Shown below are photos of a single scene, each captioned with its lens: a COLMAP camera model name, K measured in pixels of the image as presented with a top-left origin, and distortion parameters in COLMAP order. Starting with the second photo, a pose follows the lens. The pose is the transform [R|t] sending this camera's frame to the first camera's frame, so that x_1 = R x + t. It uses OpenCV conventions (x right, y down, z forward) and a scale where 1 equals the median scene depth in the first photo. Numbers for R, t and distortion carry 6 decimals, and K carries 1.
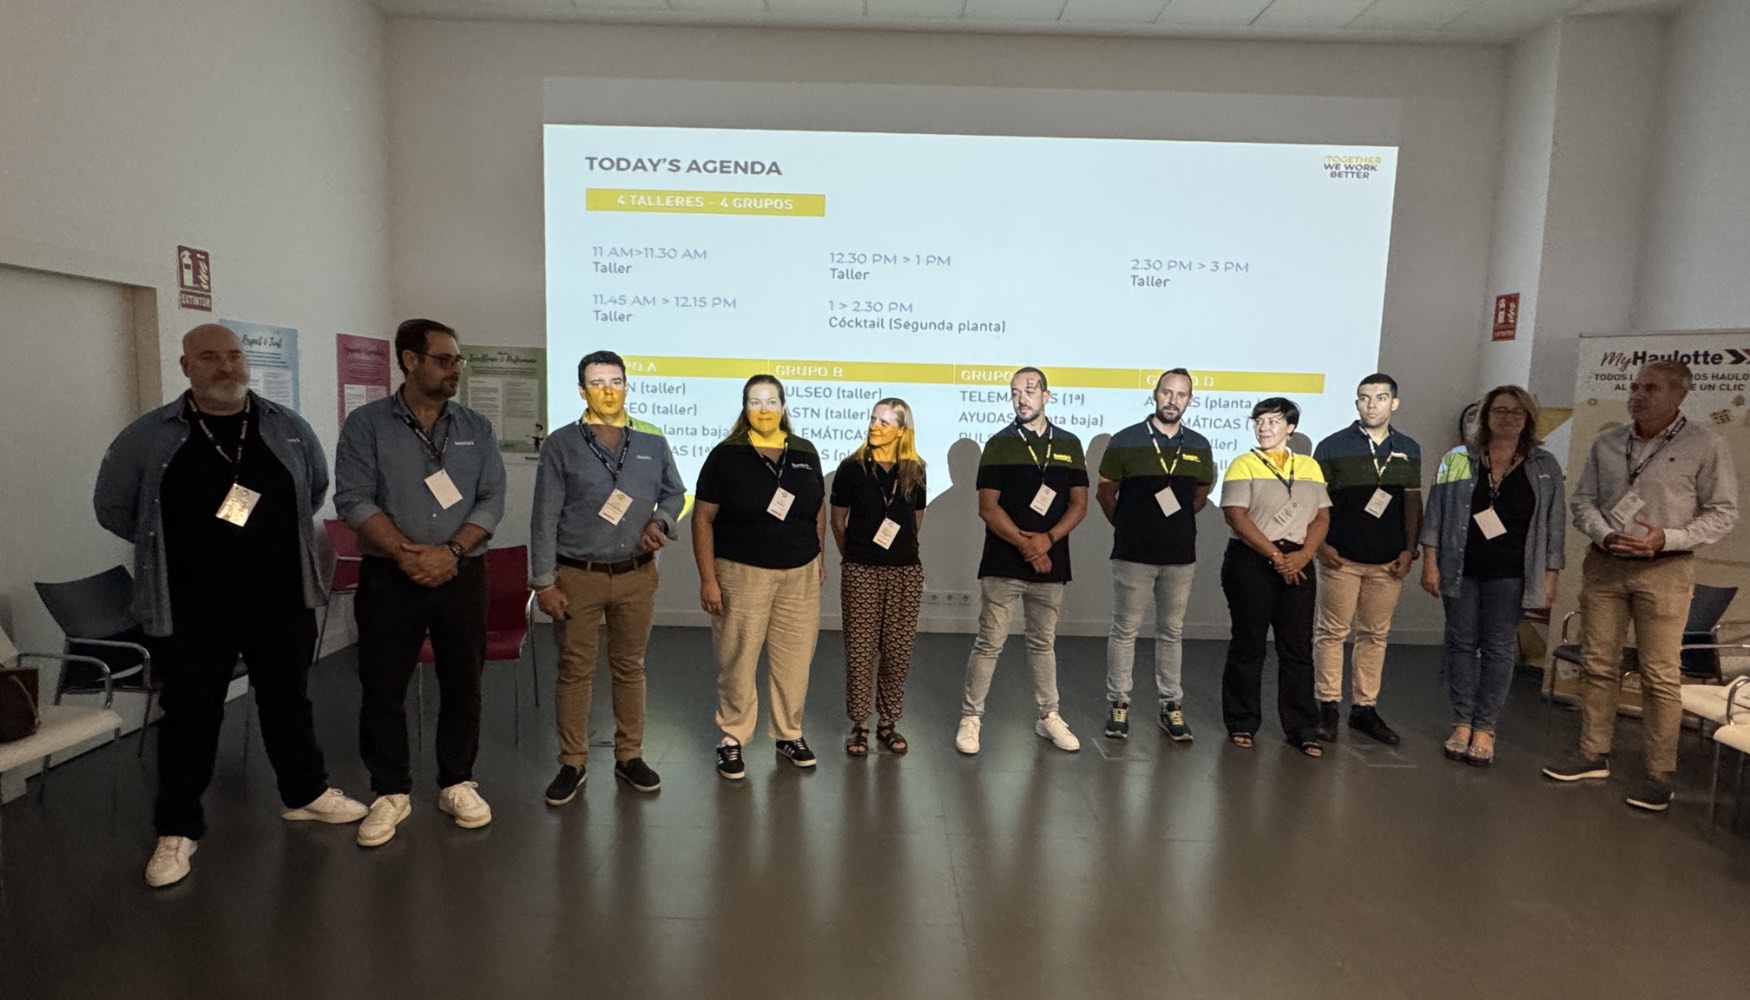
lens RADIAL K [[905.0, 0, 875.0], [0, 905.0, 500.0], [0, 0, 1]] dist [-0.002652, -0.000361]
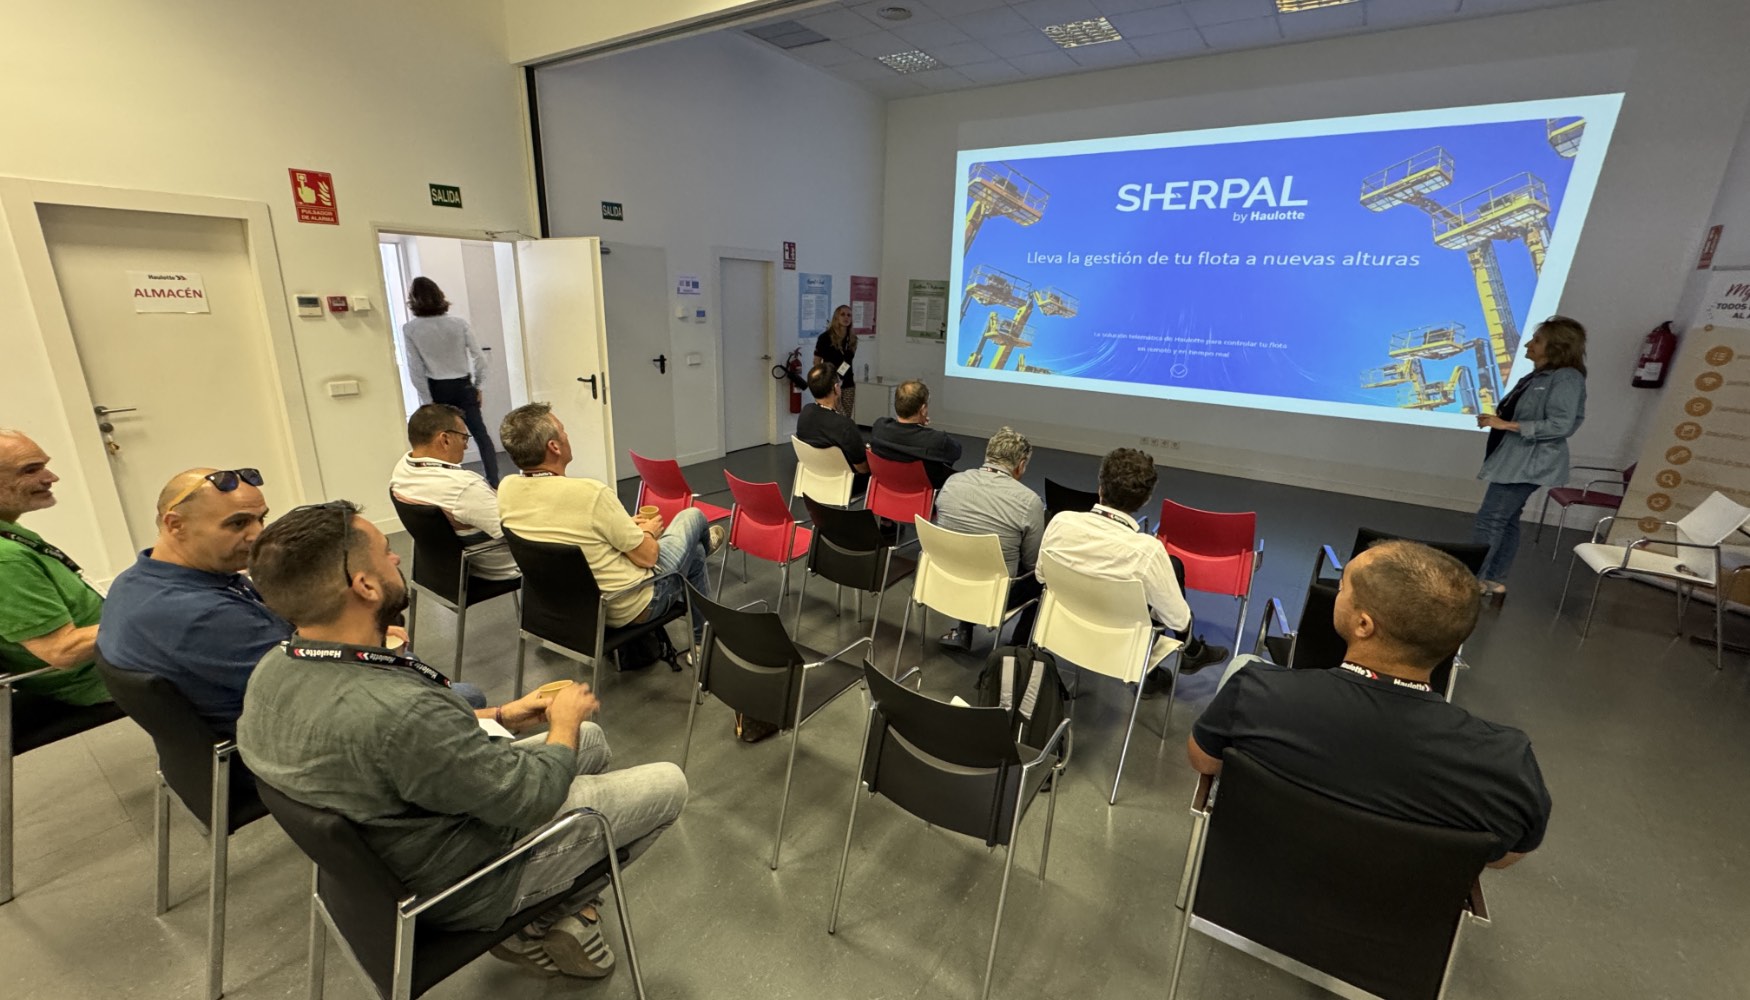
lens RADIAL K [[708.1, 0, 875.0], [0, 708.1, 500.0], [0, 0, 1]] dist [-0.010052, -0.000128]
pose [[0.822450, 0.160392, -0.545757, 0.472643], [-0.071853, 0.981033, 0.180033, 0.026021], [0.564281, -0.108854, 0.818375, -0.391758]]
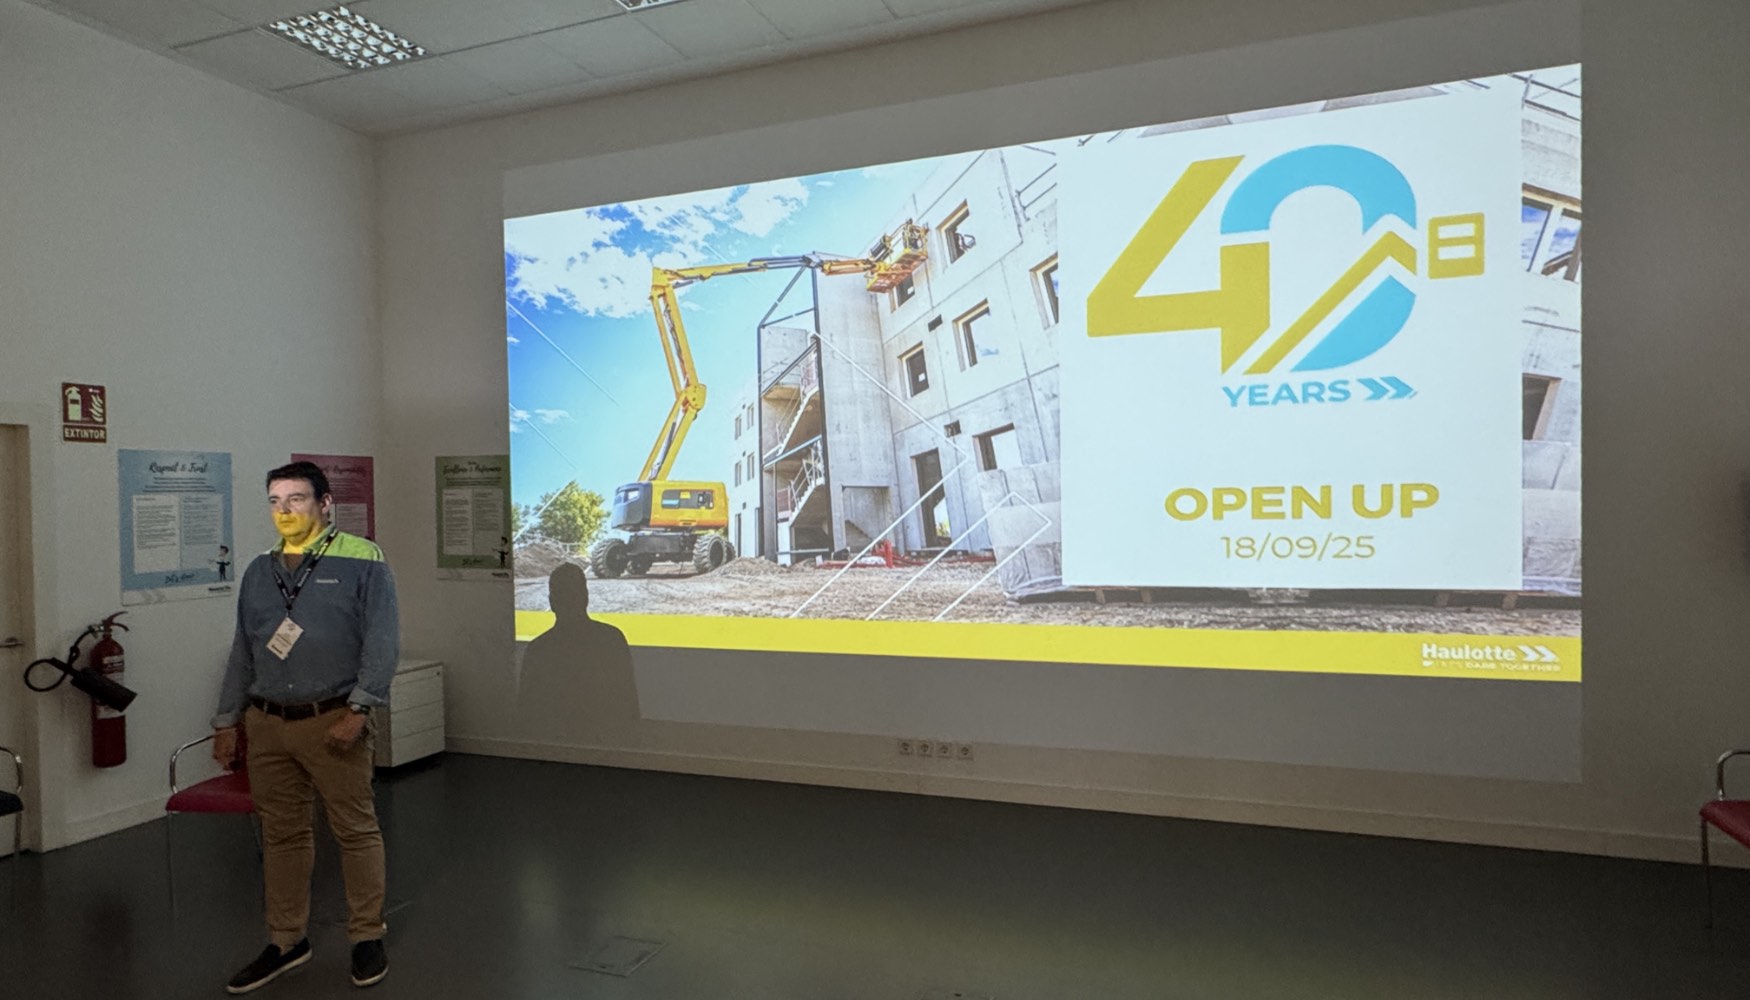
lens RADIAL K [[1037.6, 0, 875.0], [0, 1037.6, 500.0], [0, 0, 1]] dist [0.003991, 0.001342]
pose [[0.930257, -0.040792, -0.364633, 0.474668], [0.004476, 0.994988, -0.099894, -0.019867], [0.366880, 0.091295, 0.925778, 0.215320]]
